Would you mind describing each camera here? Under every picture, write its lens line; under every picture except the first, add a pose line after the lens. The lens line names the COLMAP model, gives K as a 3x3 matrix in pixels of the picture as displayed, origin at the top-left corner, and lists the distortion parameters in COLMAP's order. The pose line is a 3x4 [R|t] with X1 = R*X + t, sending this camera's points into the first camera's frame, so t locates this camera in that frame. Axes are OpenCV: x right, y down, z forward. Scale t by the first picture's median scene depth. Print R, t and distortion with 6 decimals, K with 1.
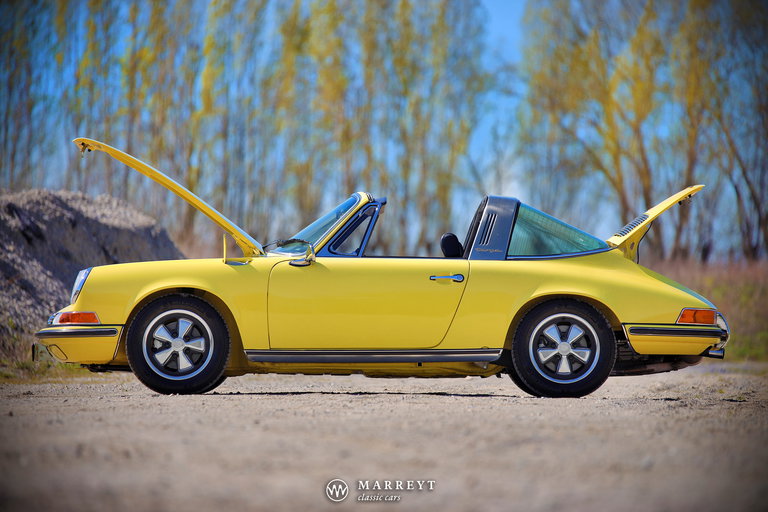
lens RADIAL K [[3253.9, 0, 380.5], [0, 3253.9, 260.5], [0, 0, 1]] dist [0.986491, 0.000000]
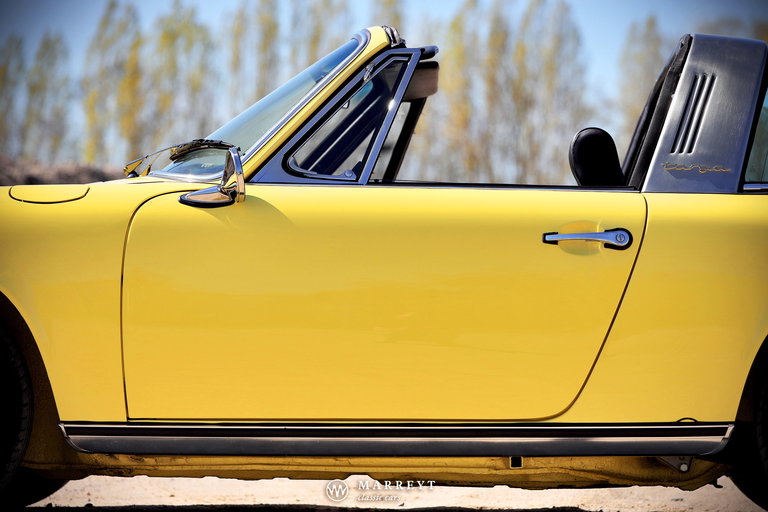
lens RADIAL K [[2663.8, 0, 382.6], [0, 2663.8, 253.7], [0, 0, 1]] dist [0.721285, 0.000000]
pose [[0.999030, 0.003449, -0.043895, 0.007226], [-0.003588, 0.999989, -0.003102, 0.005902], [0.043884, 0.003257, 0.999031, 0.487948]]
